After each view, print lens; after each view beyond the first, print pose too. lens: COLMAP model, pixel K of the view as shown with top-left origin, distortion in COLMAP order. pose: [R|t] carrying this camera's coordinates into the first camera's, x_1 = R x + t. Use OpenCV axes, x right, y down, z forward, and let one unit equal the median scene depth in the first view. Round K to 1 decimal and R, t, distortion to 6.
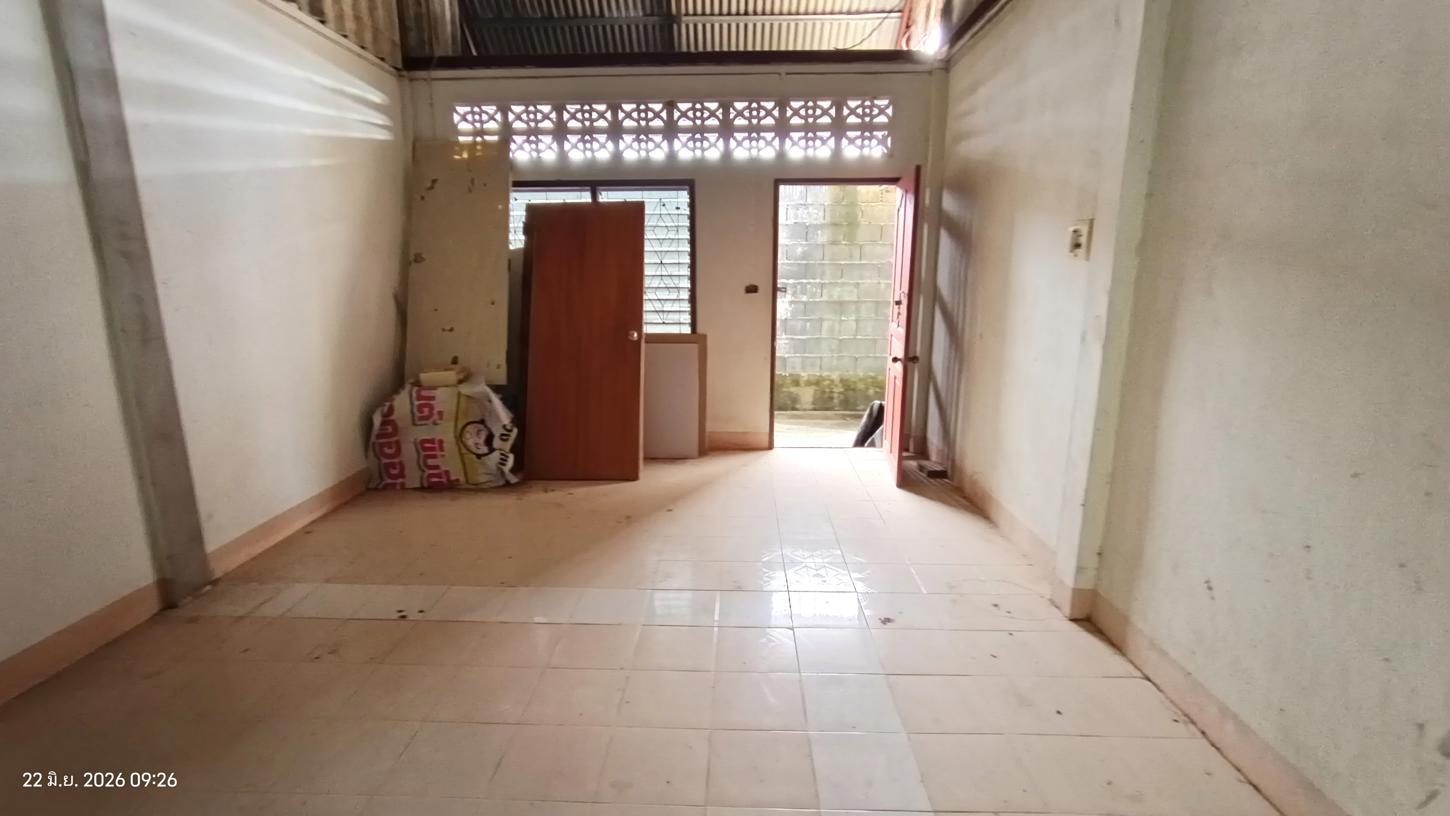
lens RADIAL K [[653.9, 0, 725.0], [0, 653.9, 408.0], [0, 0, 1]] dist [-0.030815, 0.013128]
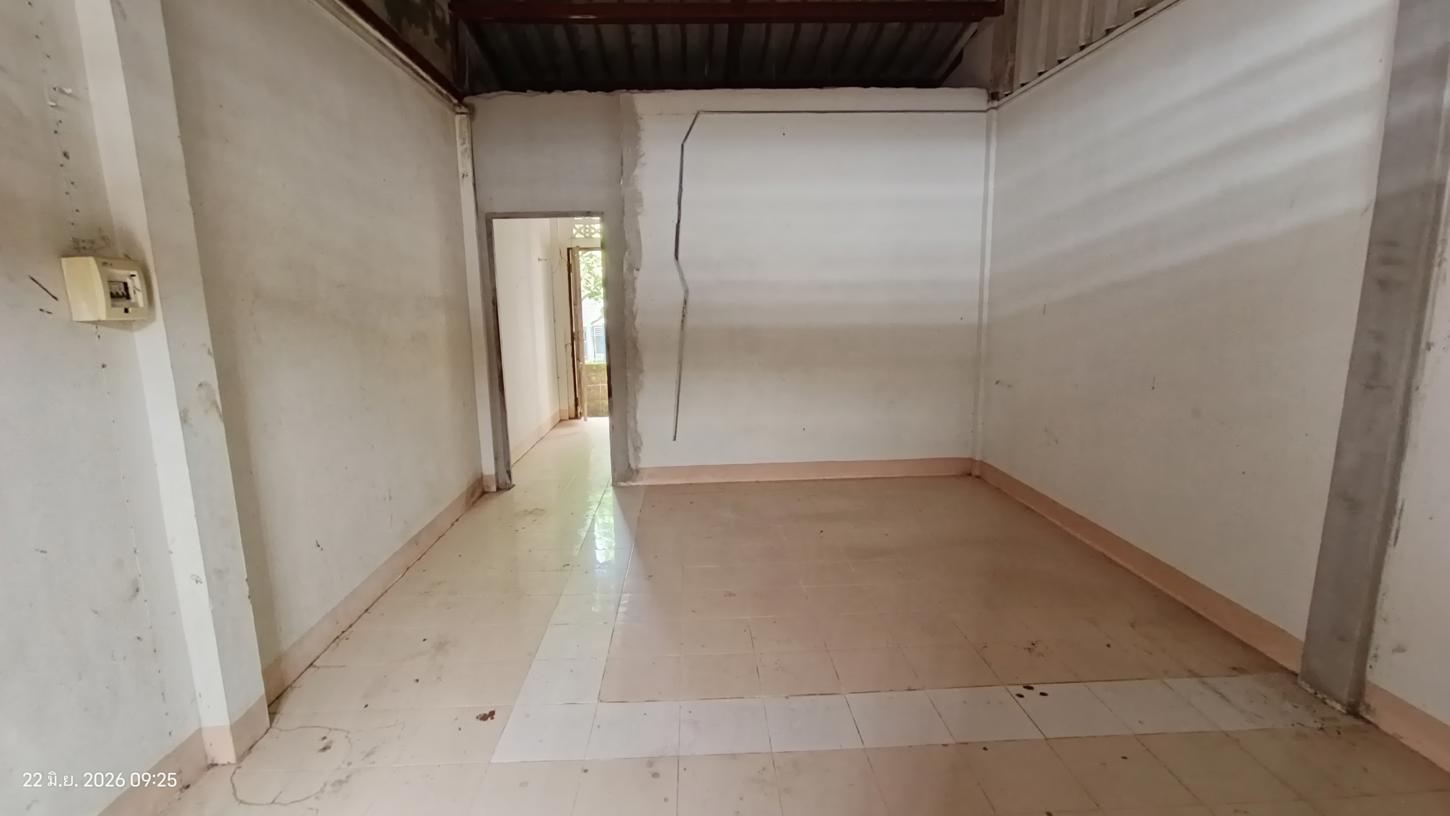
lens RADIAL K [[653.9, 0, 725.0], [0, 653.9, 408.0], [0, 0, 1]] dist [-0.030815, 0.013128]
pose [[-0.996432, 0.033269, -0.077563, -0.014582], [0.001627, 0.926426, 0.376473, -0.379209], [0.084382, 0.375004, -0.923175, 1.645675]]
